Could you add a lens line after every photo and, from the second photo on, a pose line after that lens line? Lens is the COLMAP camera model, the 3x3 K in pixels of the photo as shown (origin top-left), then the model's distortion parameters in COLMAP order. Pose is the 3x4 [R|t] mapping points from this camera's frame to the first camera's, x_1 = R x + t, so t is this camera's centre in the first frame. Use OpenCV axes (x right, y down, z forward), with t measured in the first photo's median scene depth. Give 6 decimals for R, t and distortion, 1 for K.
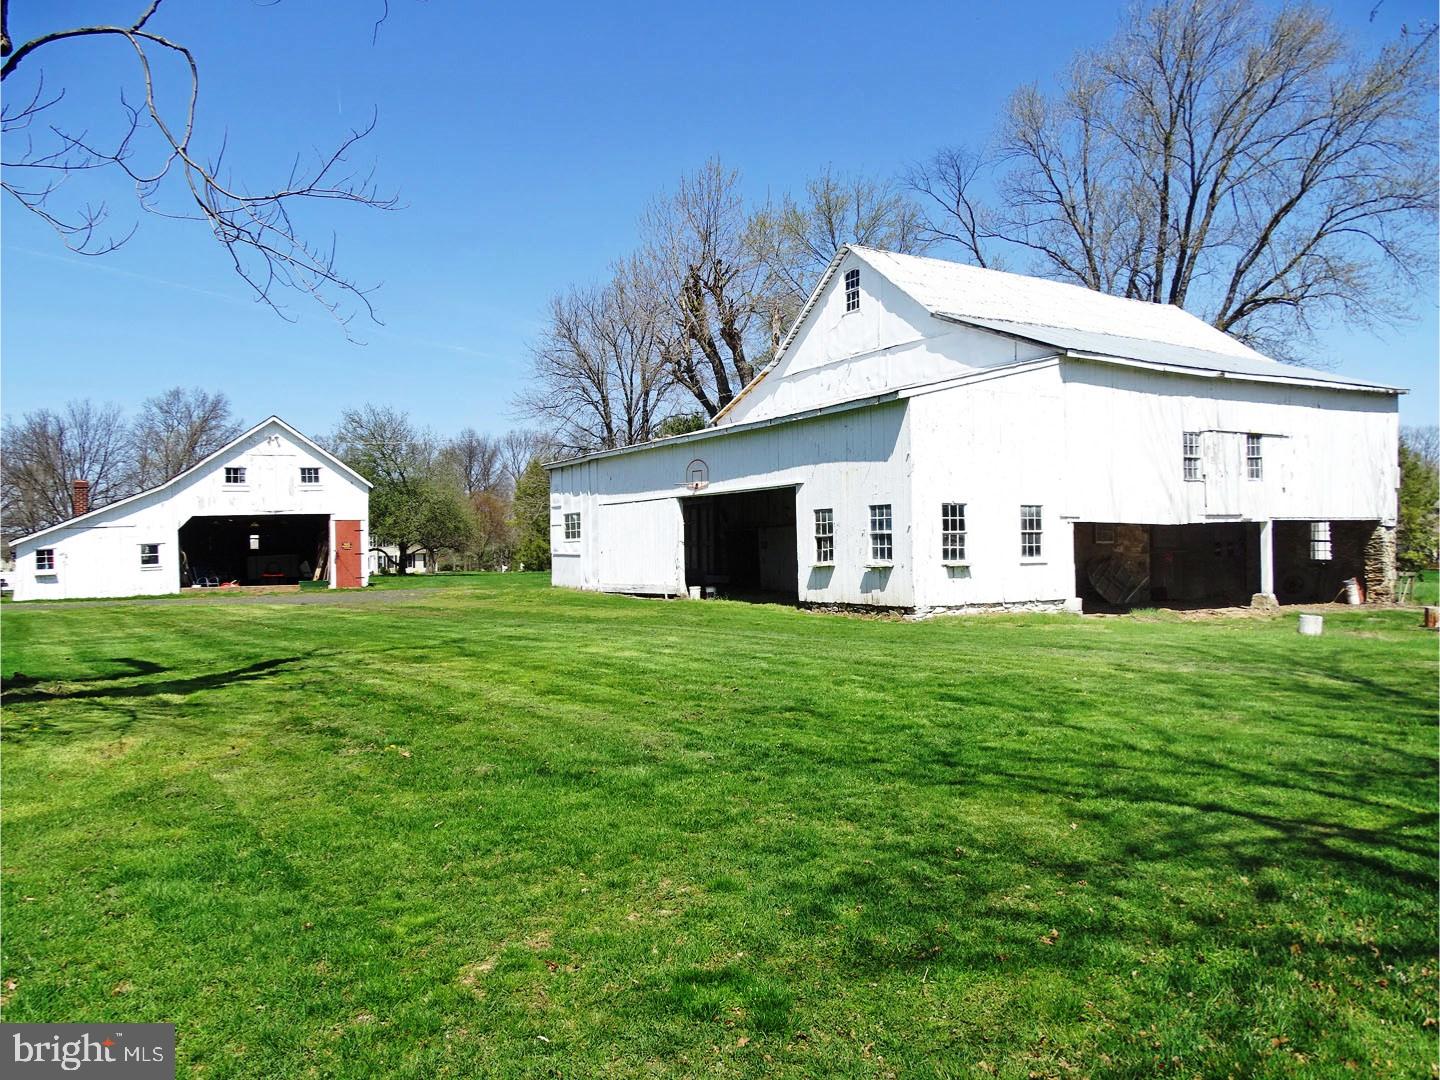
lens RADIAL K [[1025.9, 0, 718.7], [0, 1025.9, 538.6], [0, 0, 1]] dist [0.009114, -0.004001]
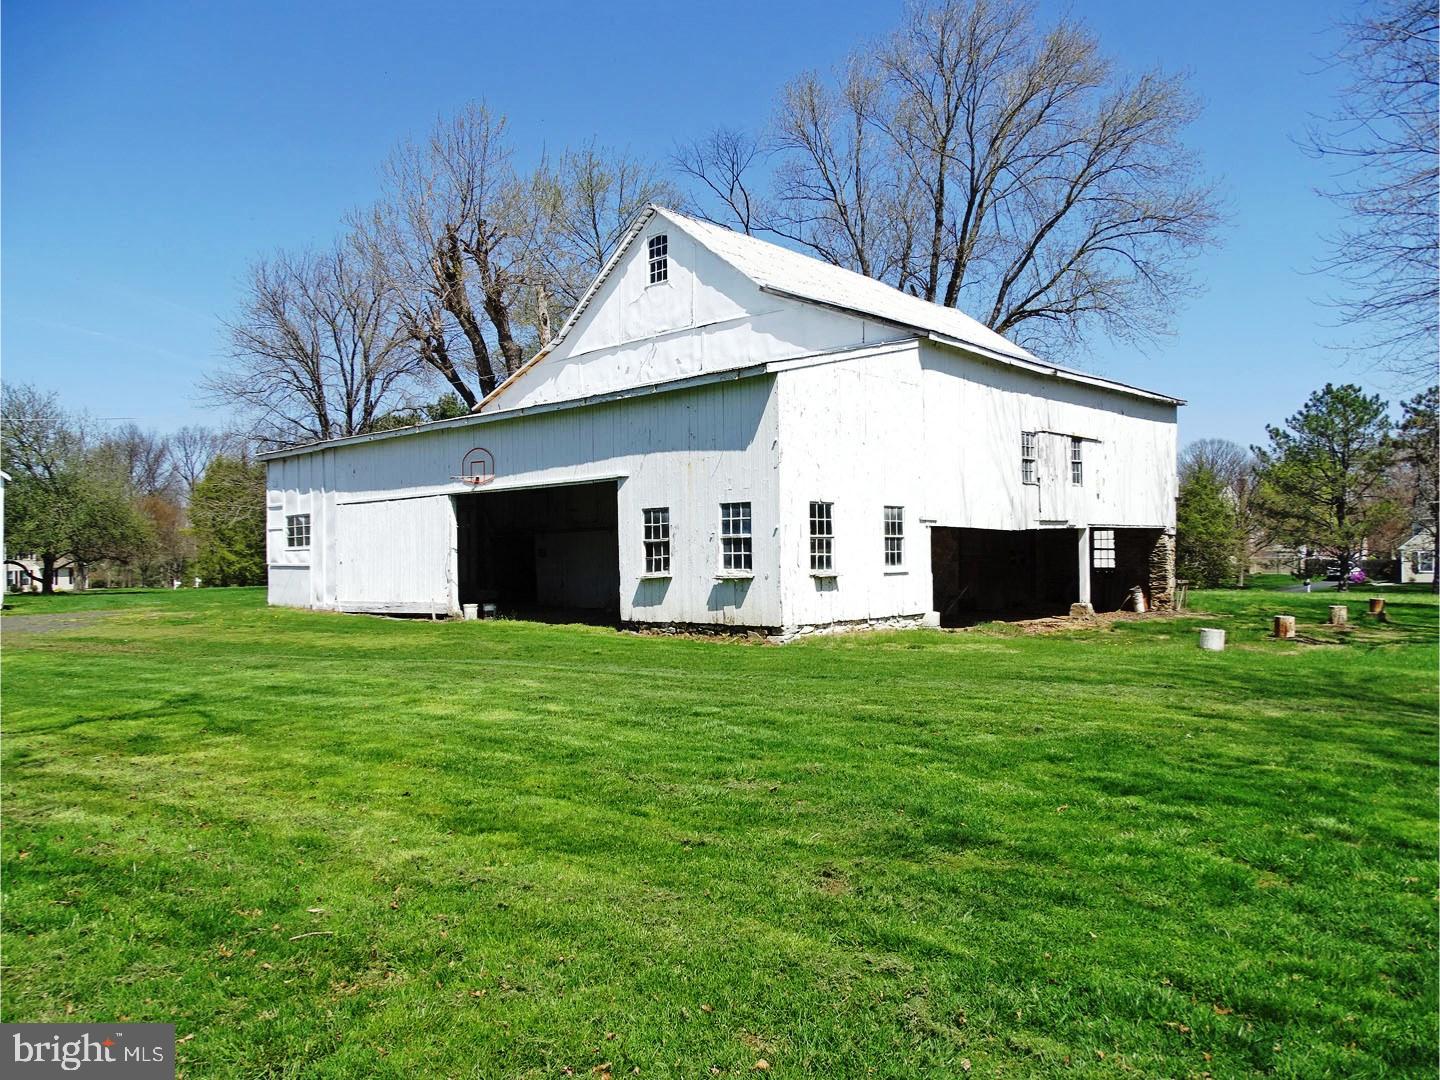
lens RADIAL K [[1025.9, 0, 718.7], [0, 1025.9, 538.6], [0, 0, 1]] dist [0.009114, -0.004001]
pose [[0.959297, 0.003575, 0.282376, -0.064273], [-0.000251, 0.999930, -0.011807, 0.004074], [-0.282398, 0.011255, 0.959231, 0.158103]]
